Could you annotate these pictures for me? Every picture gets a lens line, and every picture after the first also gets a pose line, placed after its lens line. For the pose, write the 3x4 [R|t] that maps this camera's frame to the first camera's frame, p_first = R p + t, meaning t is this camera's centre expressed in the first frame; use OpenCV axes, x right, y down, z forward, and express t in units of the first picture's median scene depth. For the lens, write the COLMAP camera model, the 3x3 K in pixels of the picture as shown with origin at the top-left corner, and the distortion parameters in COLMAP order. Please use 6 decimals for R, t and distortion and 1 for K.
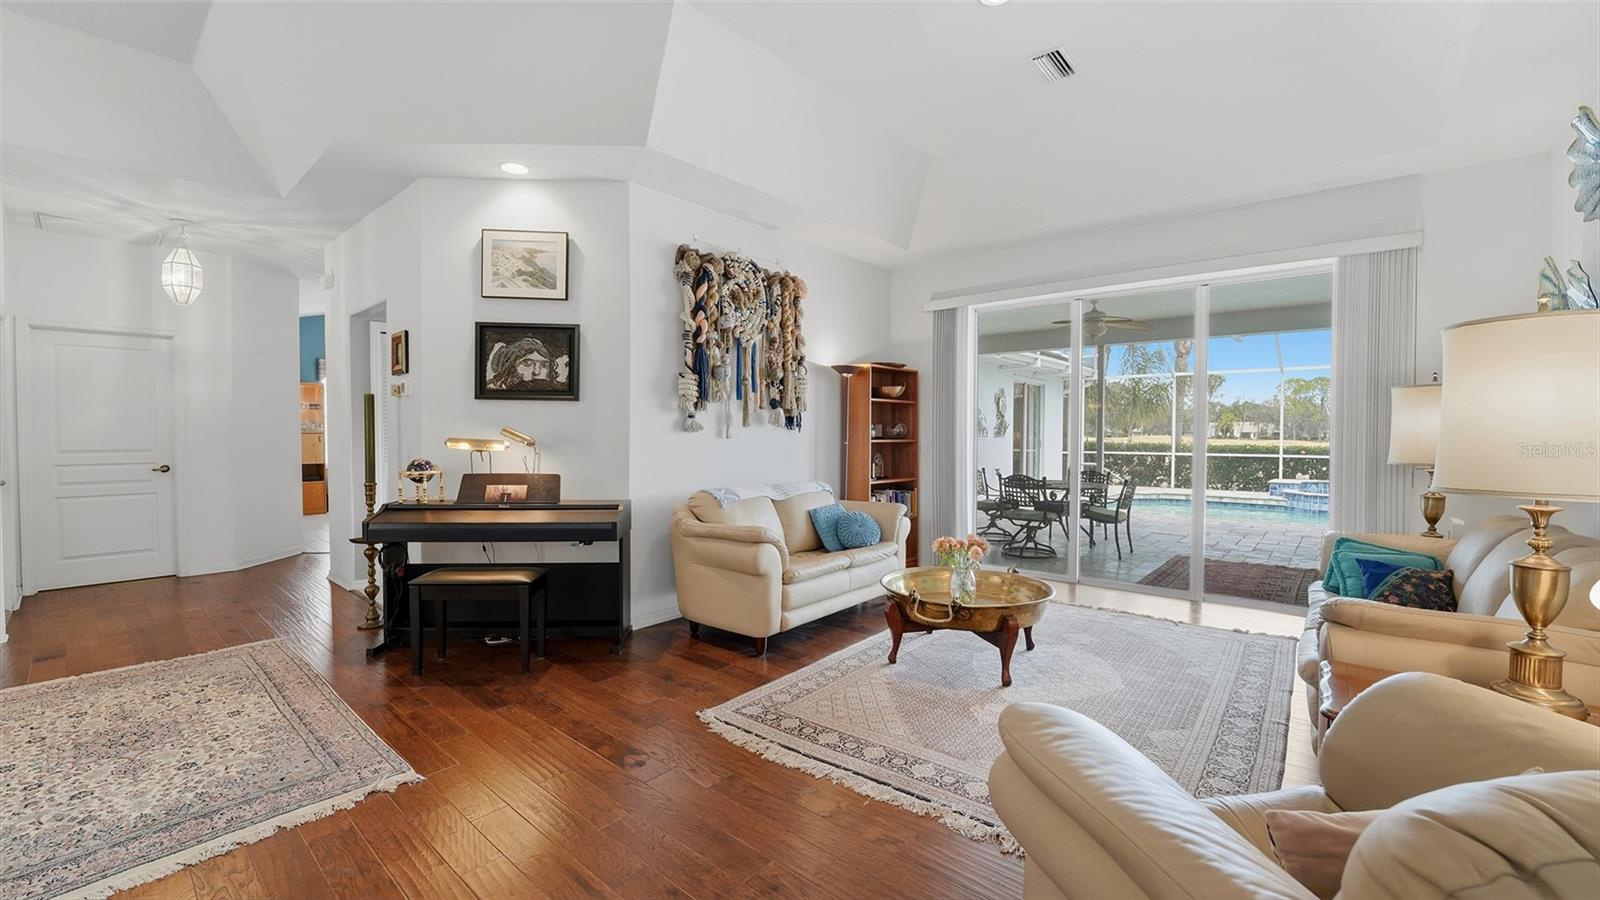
lens RADIAL K [[653.5, 0, 800.0], [0, 653.5, 450.0], [0, 0, 1]] dist [-0.017987, 0.000252]
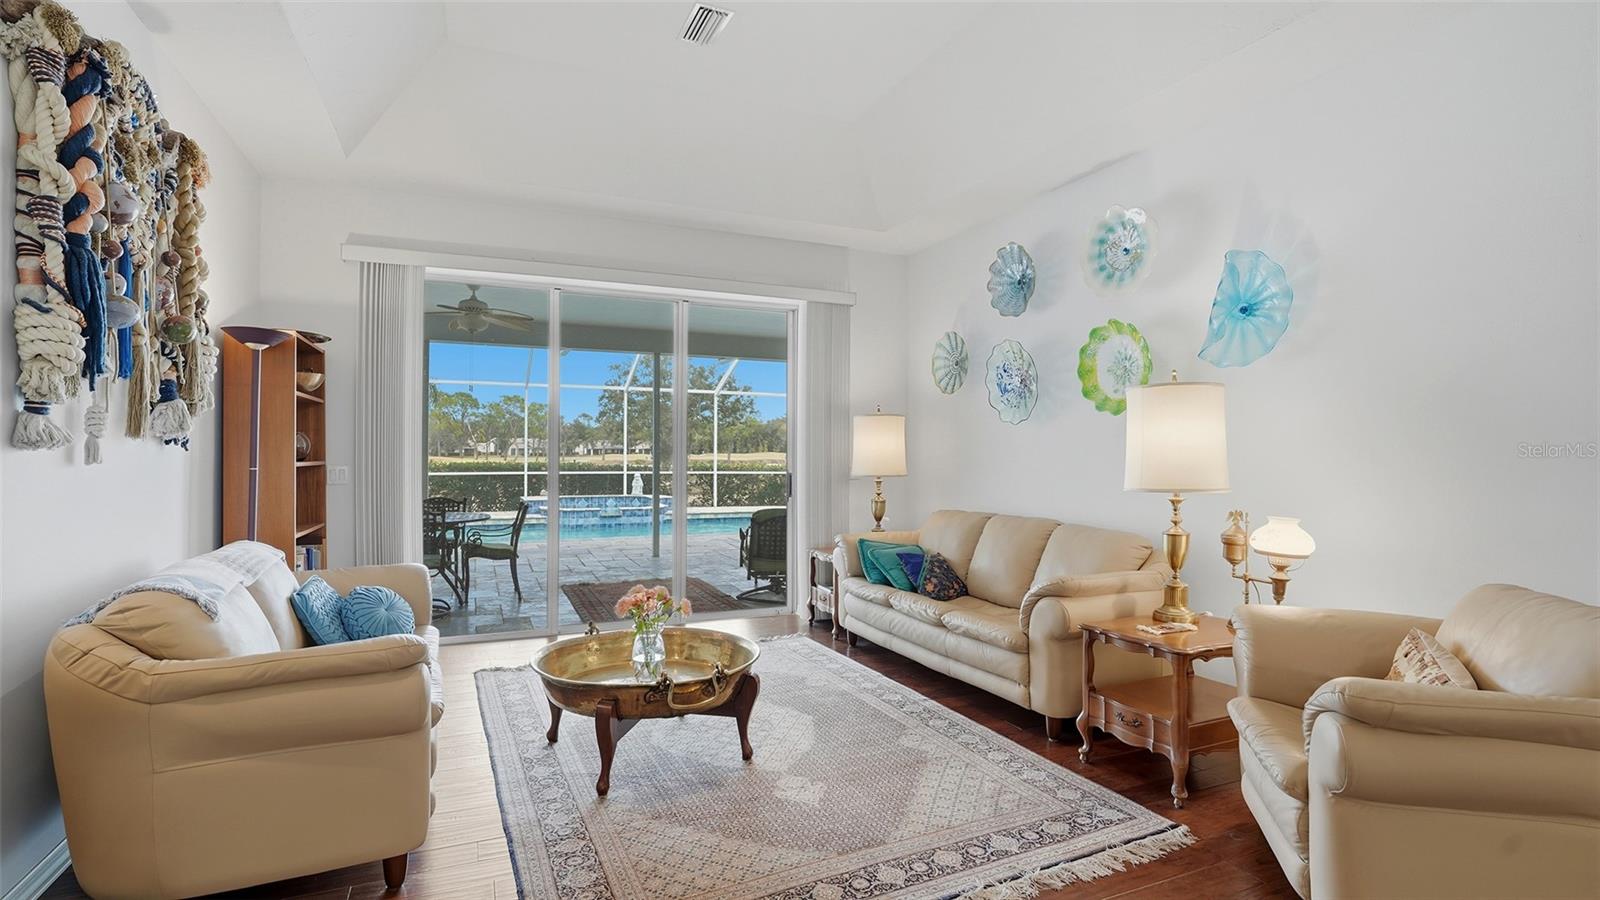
lens RADIAL K [[770.9, 0, 800.0], [0, 770.9, 450.0], [0, 0, 1]] dist [0.000082, -0.000029]
pose [[0.427528, 0.001852, 0.904000, -0.400360], [0.020085, 0.999732, -0.011547, -0.011766], [-0.903779, 0.023093, 0.427376, 0.382010]]
